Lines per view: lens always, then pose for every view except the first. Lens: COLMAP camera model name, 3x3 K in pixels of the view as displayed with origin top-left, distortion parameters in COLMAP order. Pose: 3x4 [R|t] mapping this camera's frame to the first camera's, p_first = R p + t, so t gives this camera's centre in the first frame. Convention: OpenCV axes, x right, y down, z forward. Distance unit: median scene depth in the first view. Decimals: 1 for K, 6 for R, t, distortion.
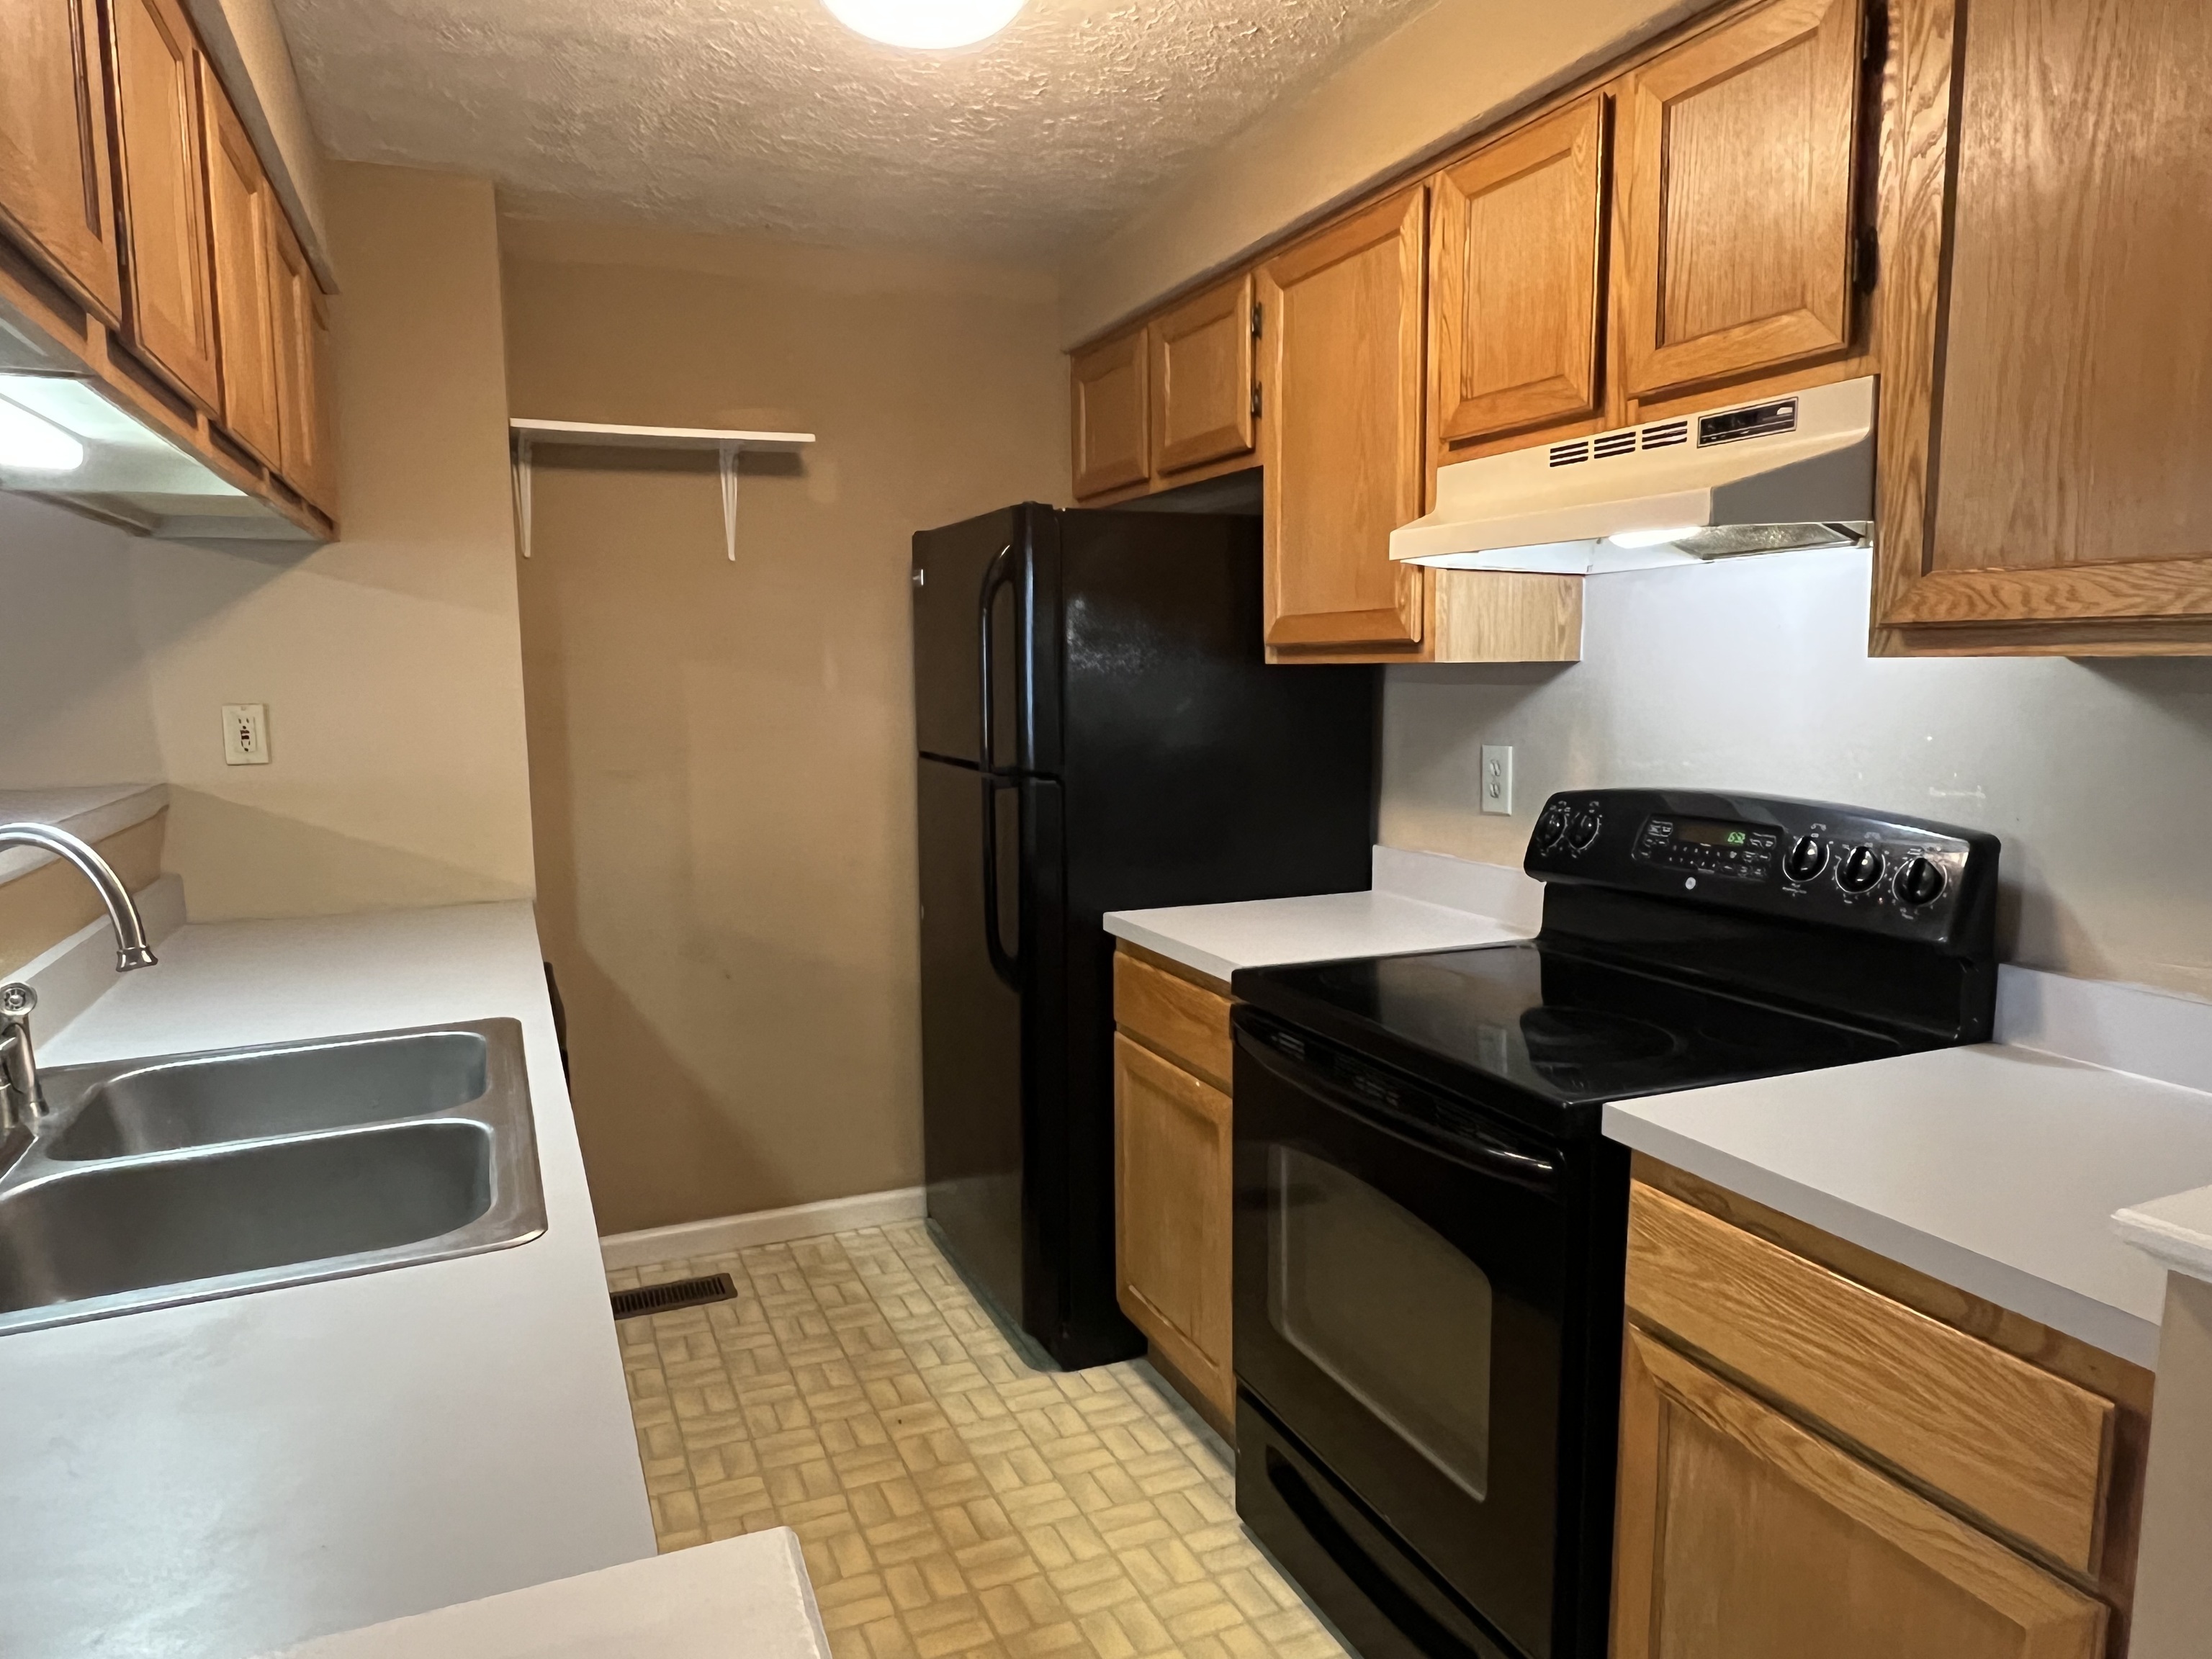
lens RADIAL K [[1420.9, 0, 1109.8], [0, 1420.9, 866.6], [0, 0, 1]] dist [-0.000735, -0.001557]
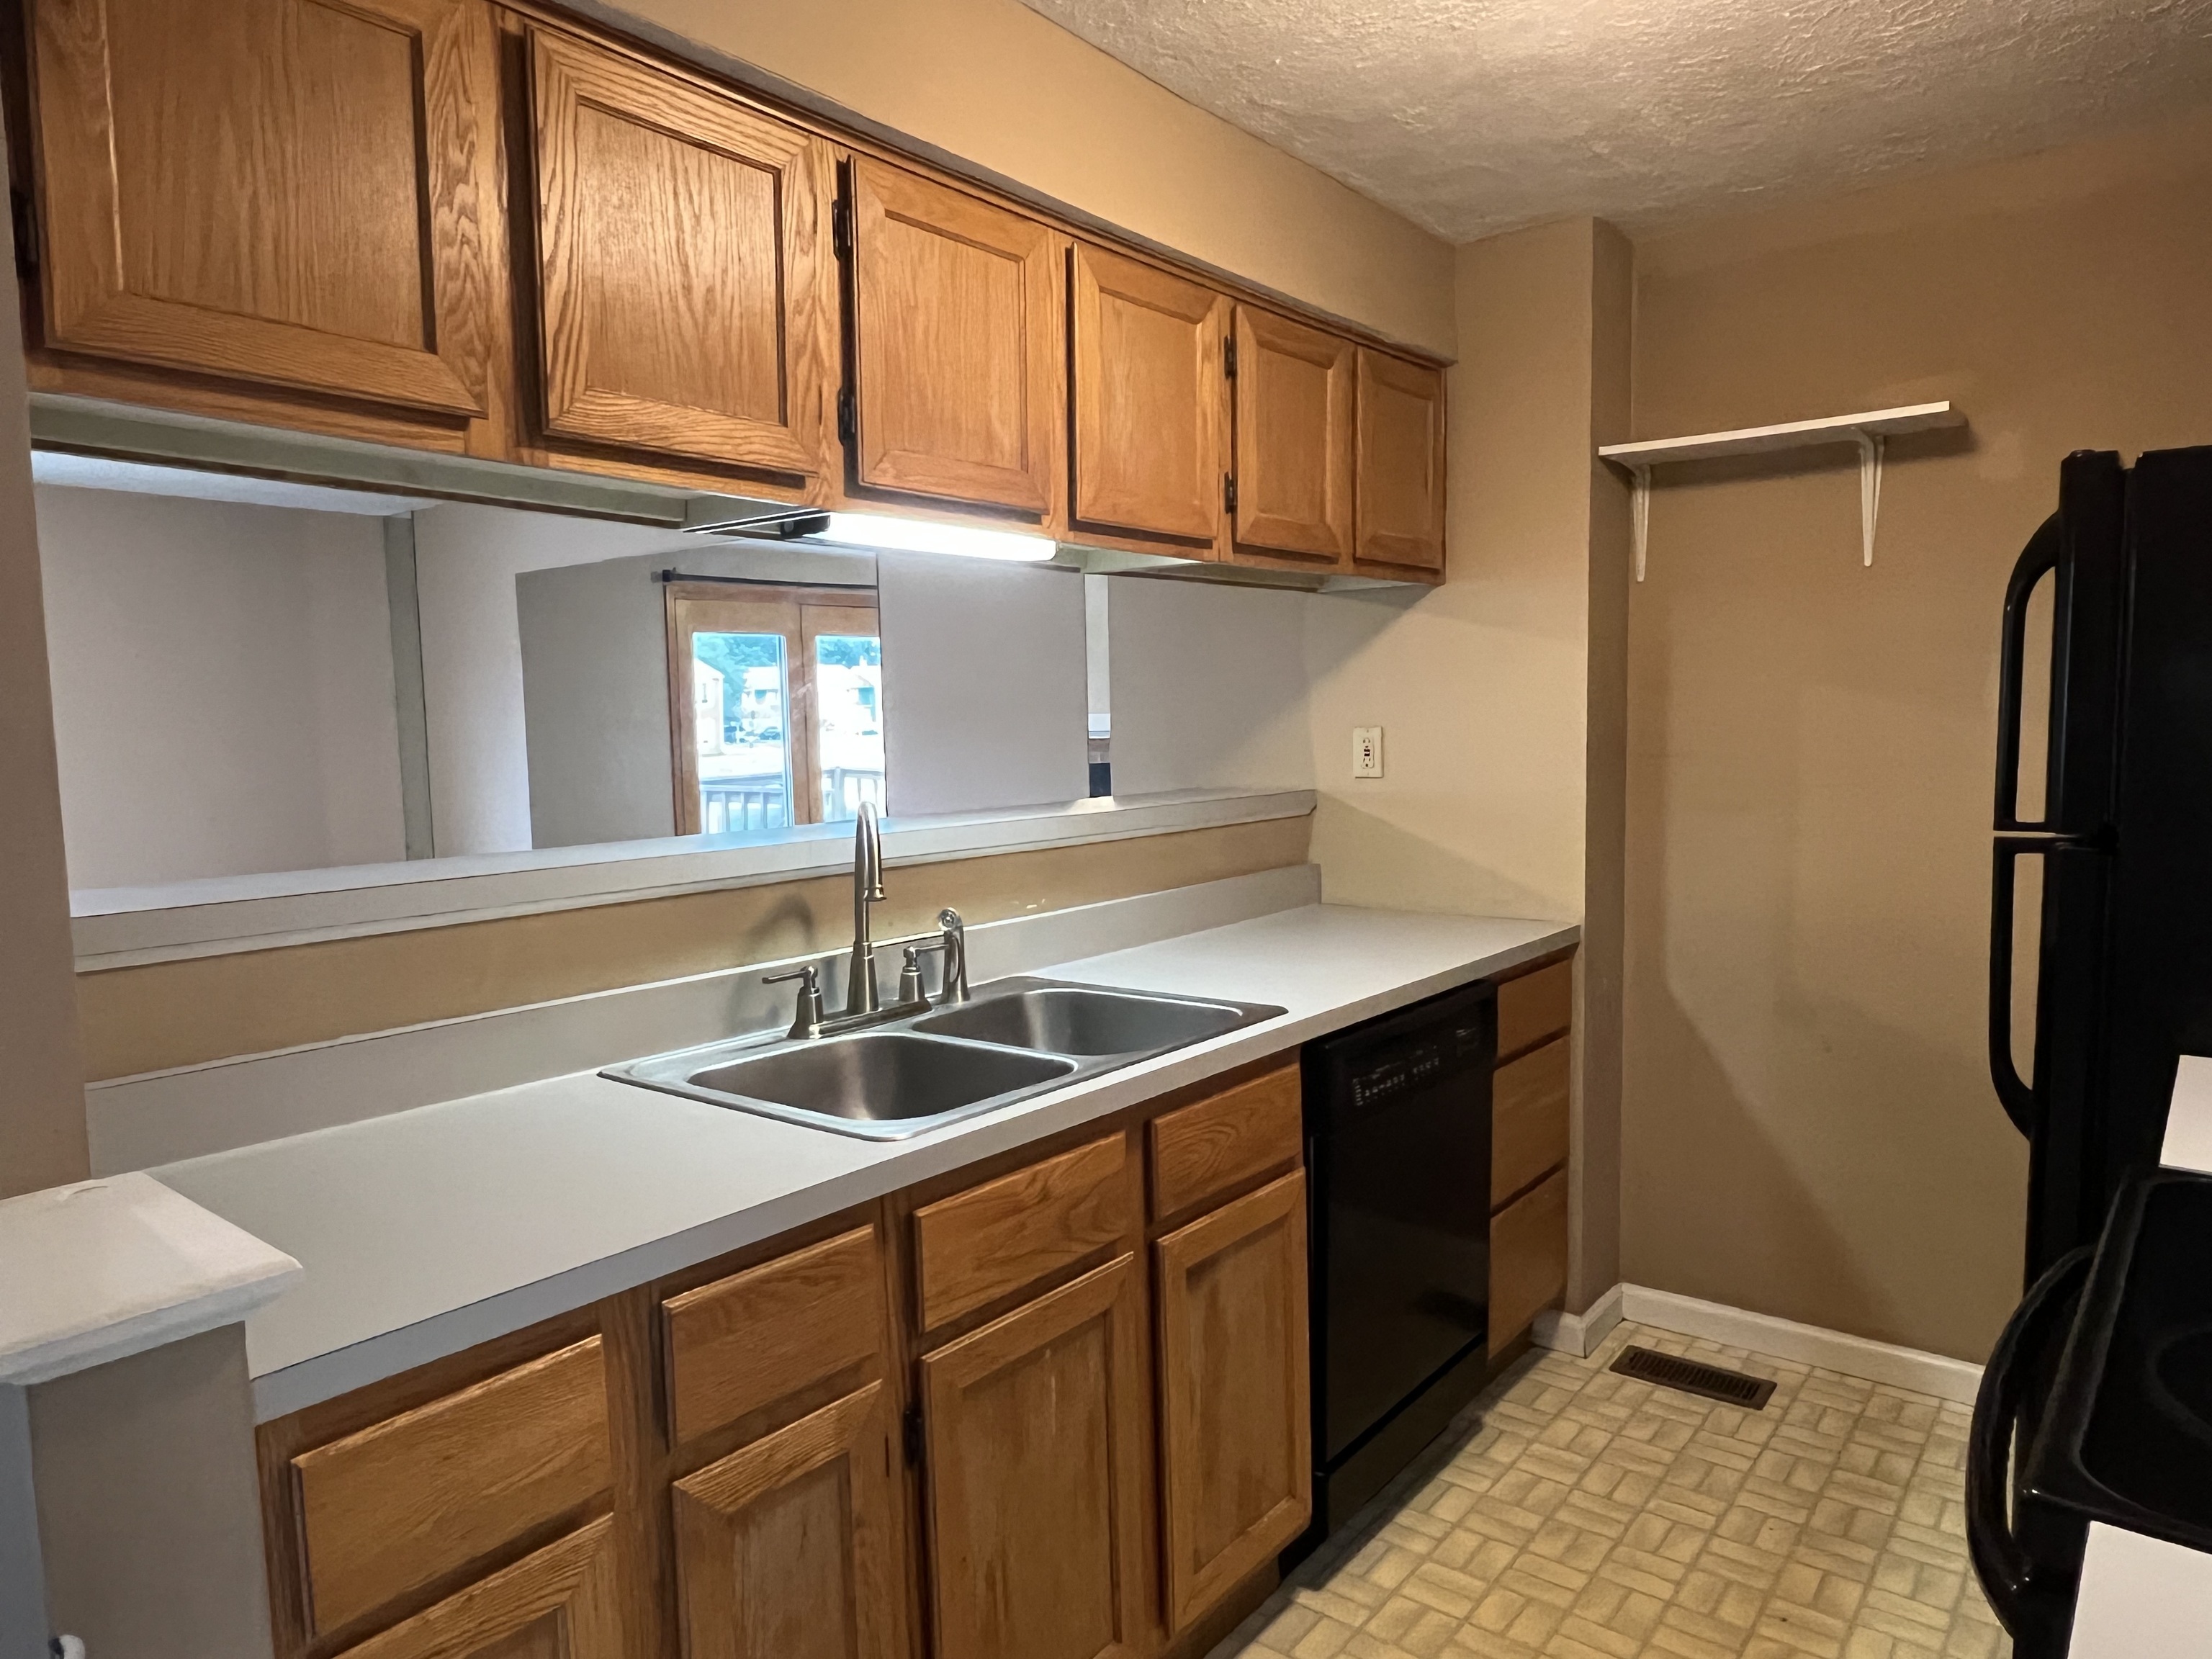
lens RADIAL K [[1420.9, 0, 1083.1], [0, 1420.9, 869.8], [0, 0, 1]] dist [-0.000735, -0.001557]
pose [[0.458257, 0.097225, -0.883486, 0.338475], [-0.114909, 0.992138, 0.049579, -0.026437], [0.881361, 0.078800, 0.465826, 0.236996]]
